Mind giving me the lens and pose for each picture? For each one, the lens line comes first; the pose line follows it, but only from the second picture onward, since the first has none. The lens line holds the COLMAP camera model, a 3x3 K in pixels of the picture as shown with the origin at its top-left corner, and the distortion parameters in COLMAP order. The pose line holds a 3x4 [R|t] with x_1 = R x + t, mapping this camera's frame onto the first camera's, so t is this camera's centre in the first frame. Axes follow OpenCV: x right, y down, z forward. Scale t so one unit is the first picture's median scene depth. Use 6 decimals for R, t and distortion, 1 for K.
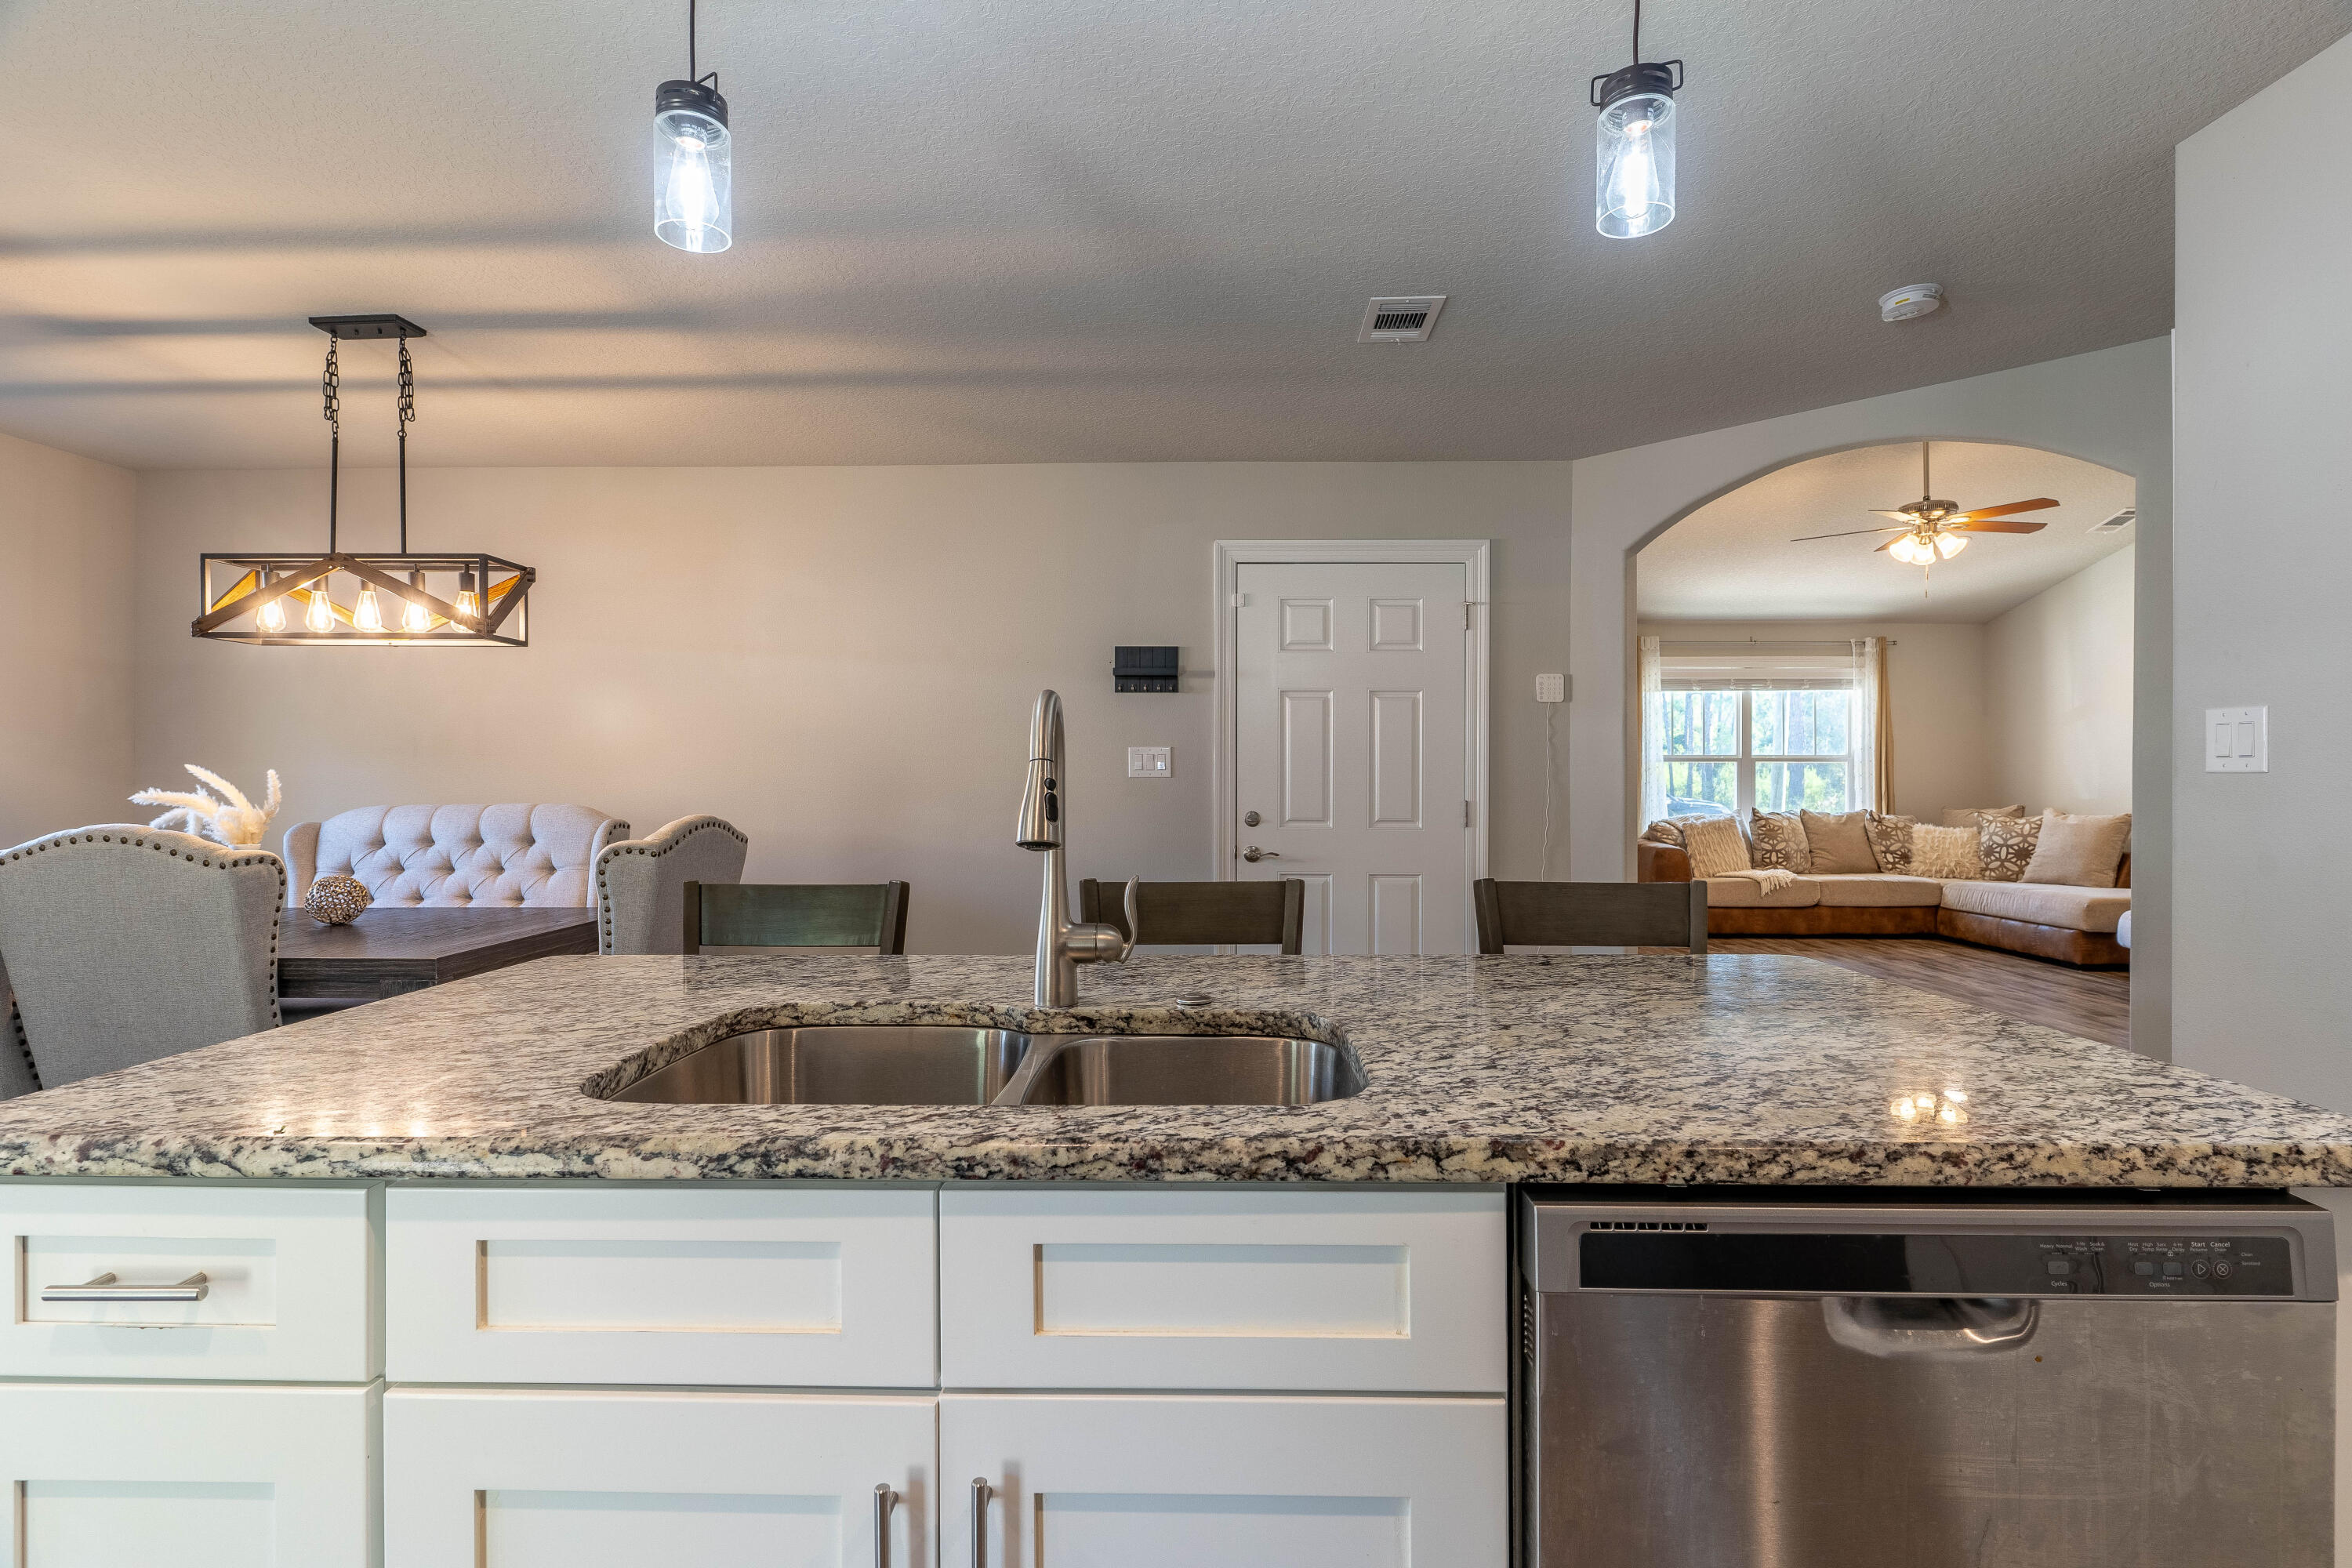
lens RADIAL K [[1124.4, 0, 1176.0], [0, 1124.4, 784.0], [0, 0, 1]] dist [0.001726, 0.000683]
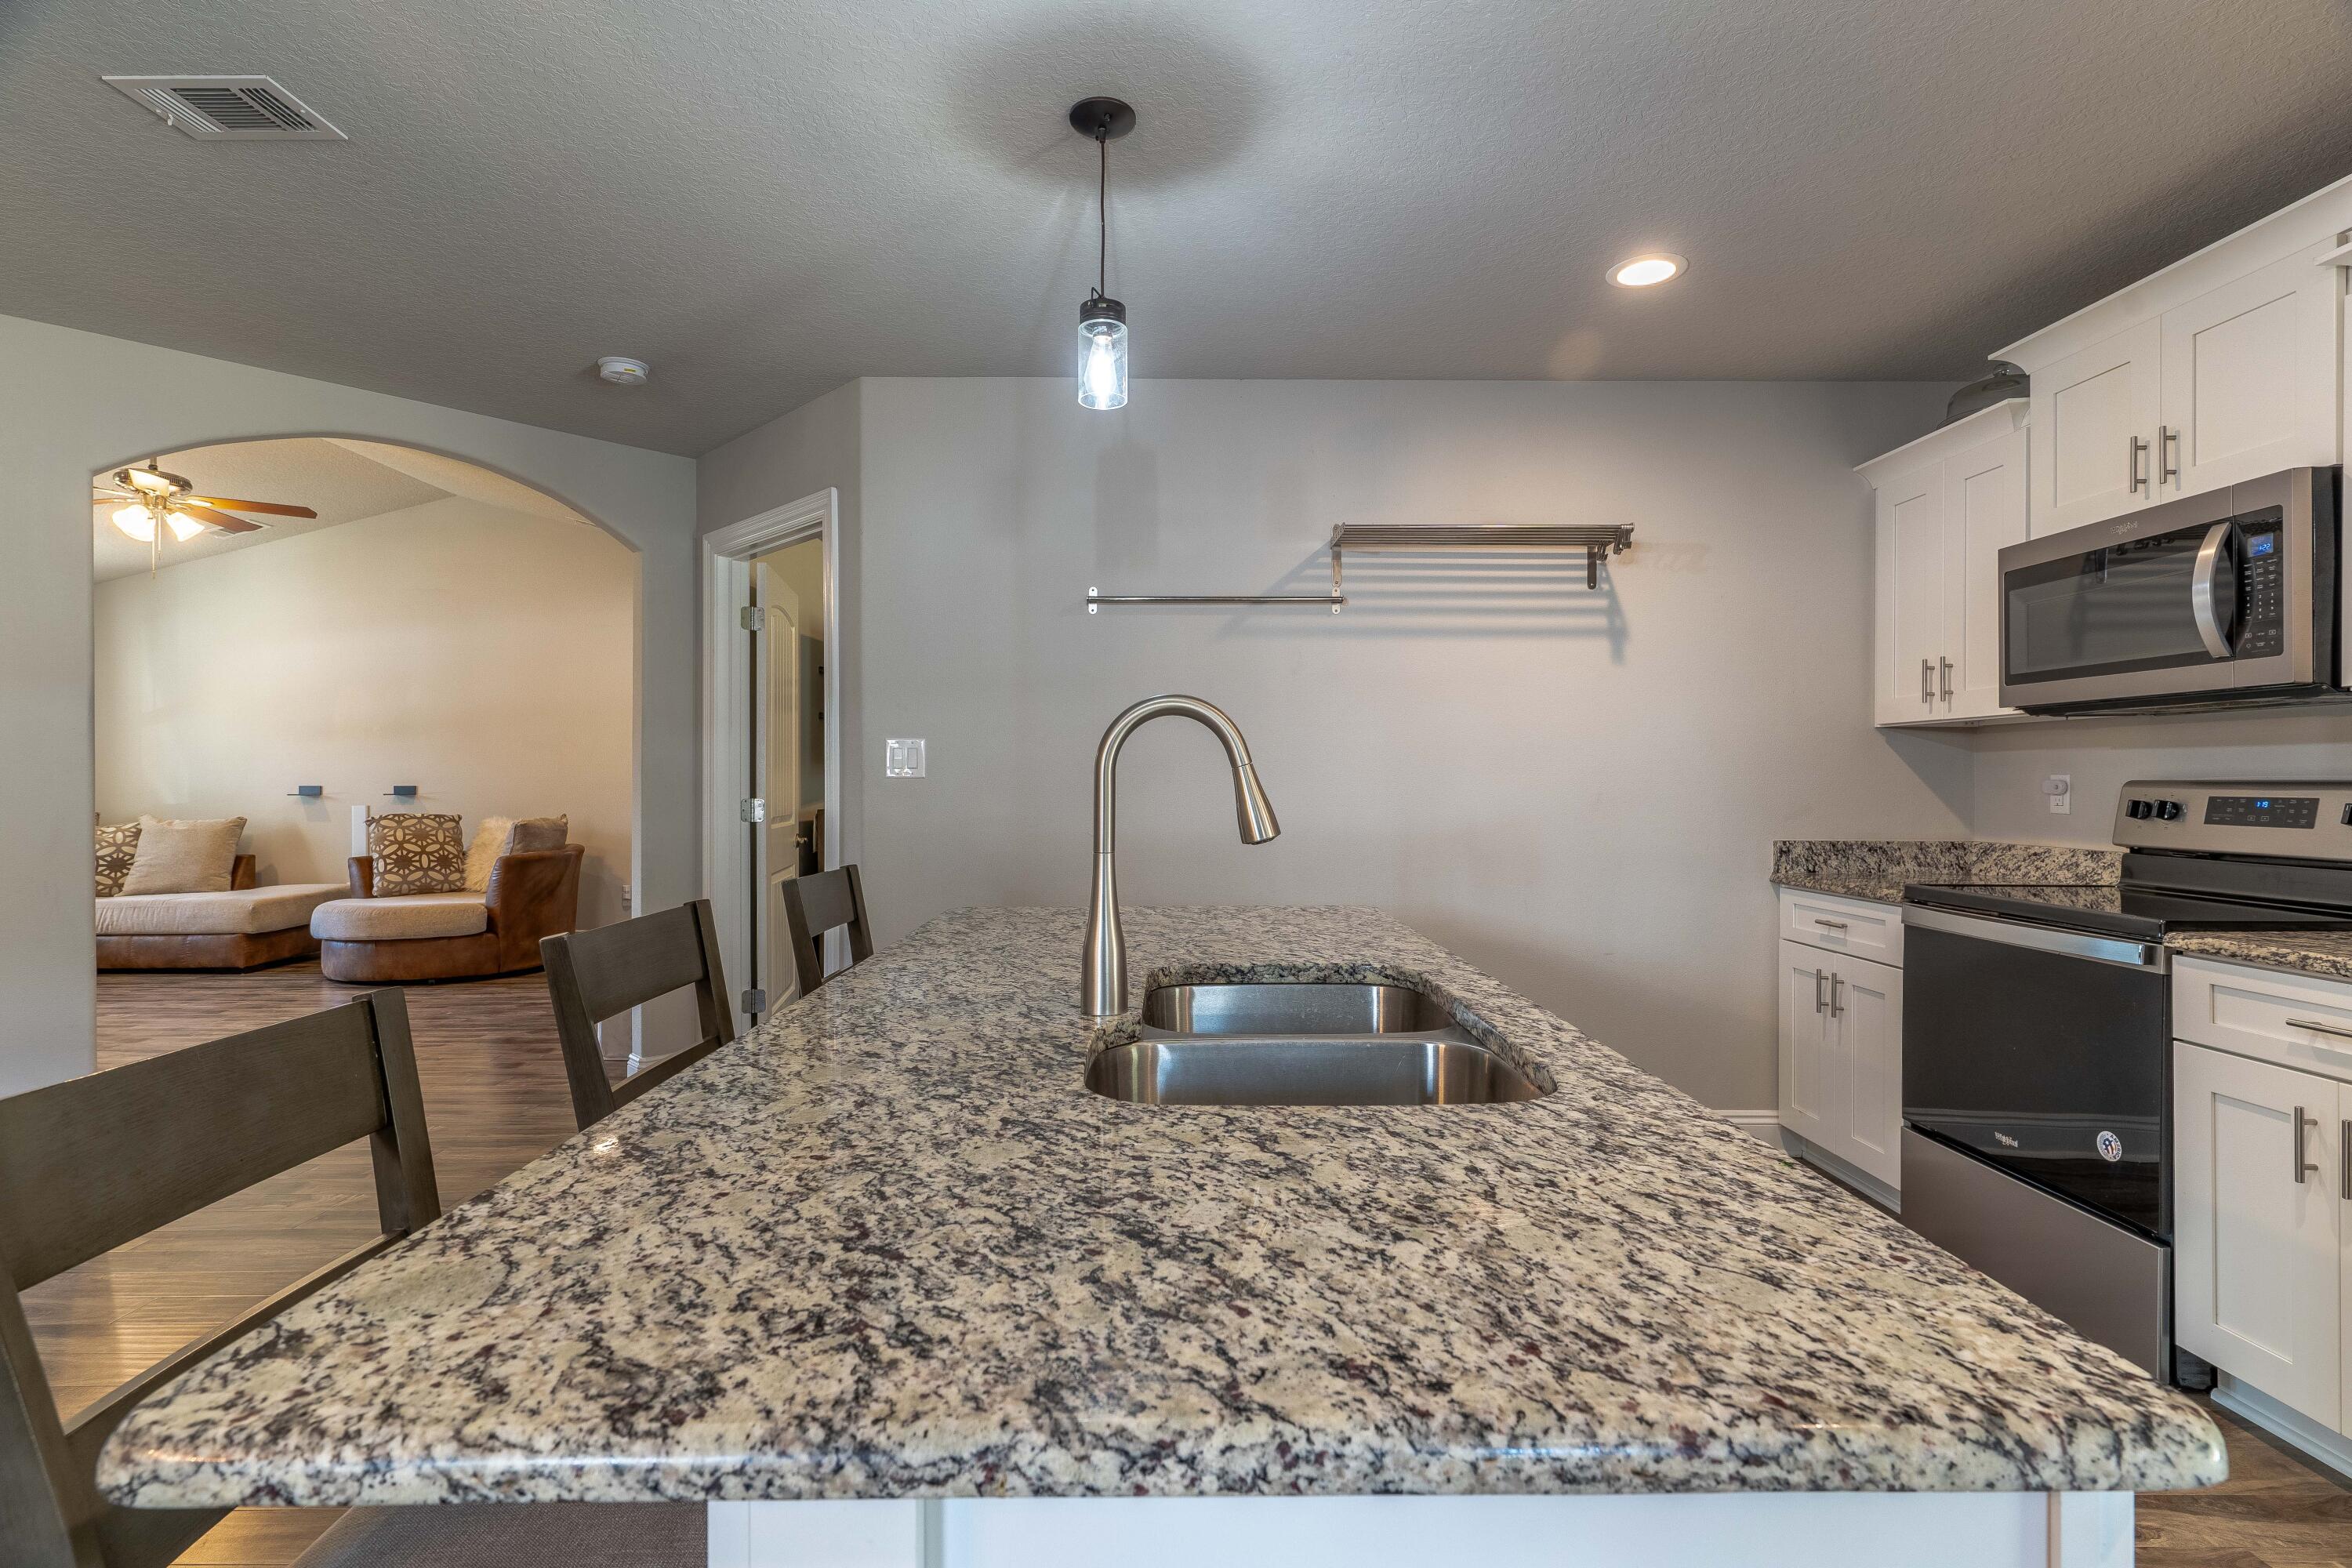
lens RADIAL K [[1124.4, 0, 1176.0], [0, 1124.4, 784.0], [0, 0, 1]] dist [0.001726, 0.000683]
pose [[-0.031415, -0.002641, 0.999503, -0.181135], [0.006905, 0.999972, 0.002859, -0.000333], [-0.999483, 0.006991, -0.031395, 0.161639]]
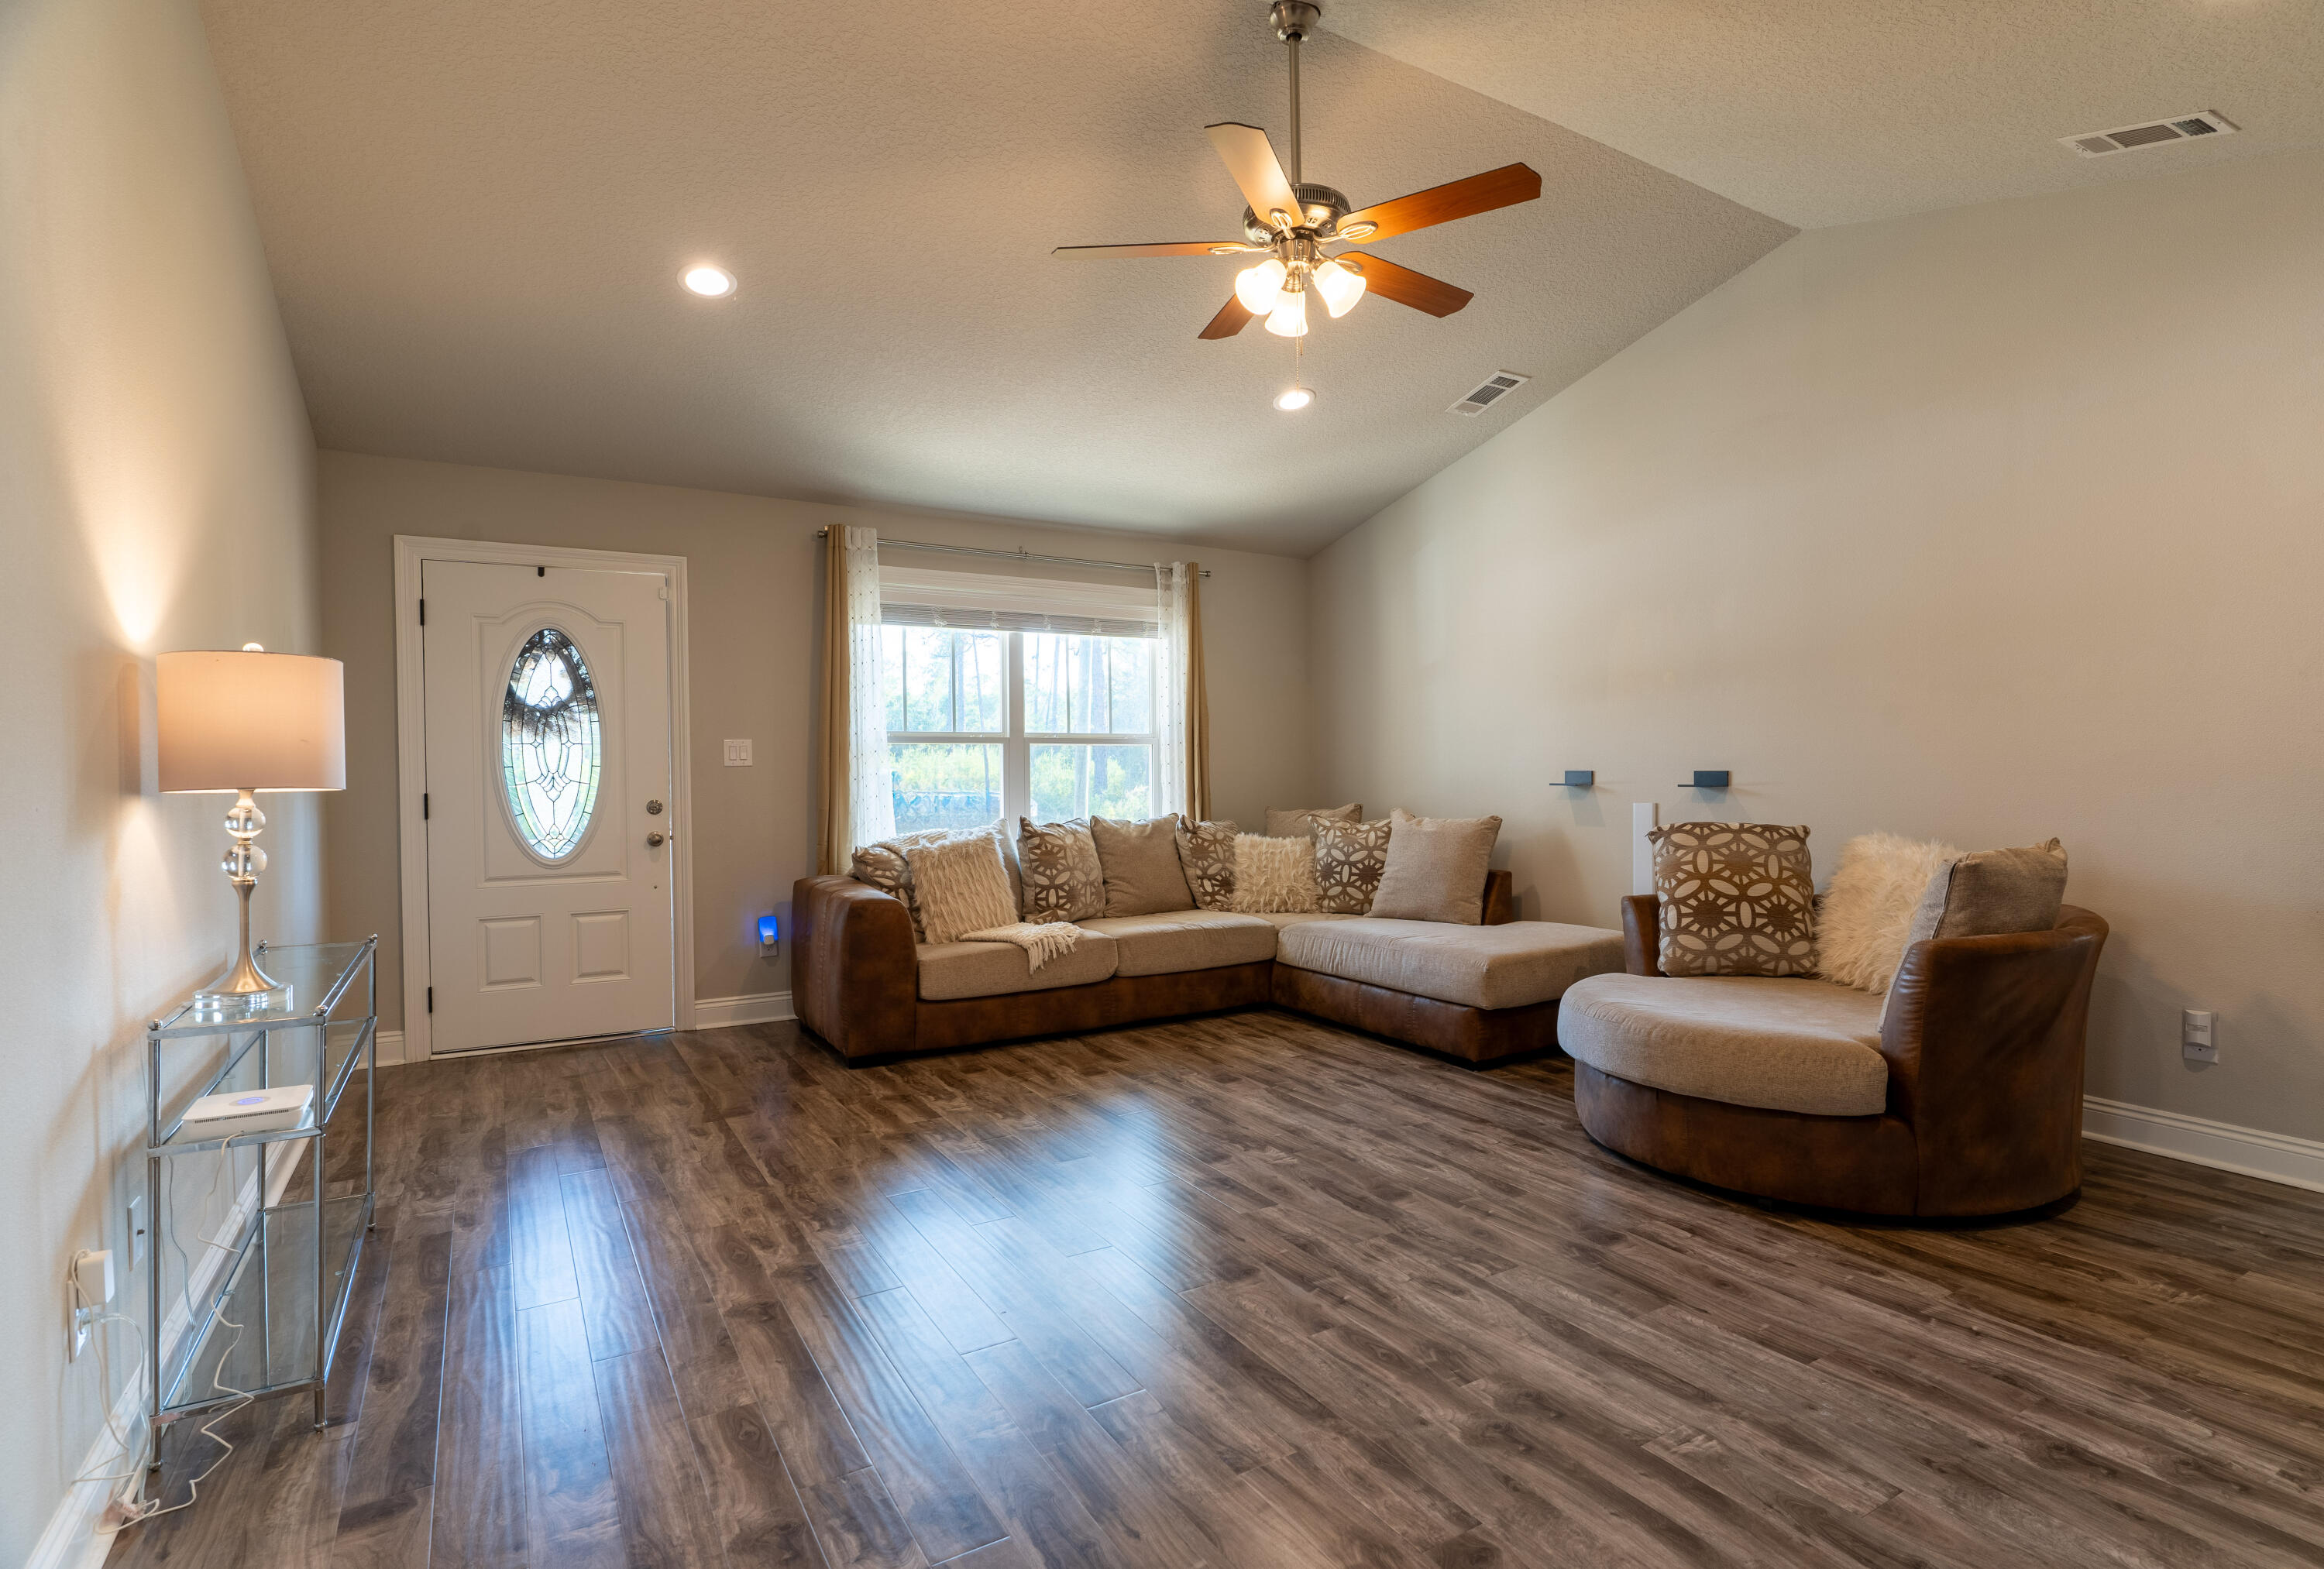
lens RADIAL K [[1141.0, 0, 1162.0], [0, 1141.0, 784.5], [0, 0, 1]] dist [-0.004396, -0.000287]
pose [[0.849917, -0.013493, 0.526744, 0.258066], [0.009757, 0.999904, 0.009869, -0.002187], [-0.526826, -0.003248, 0.849967, 0.444409]]
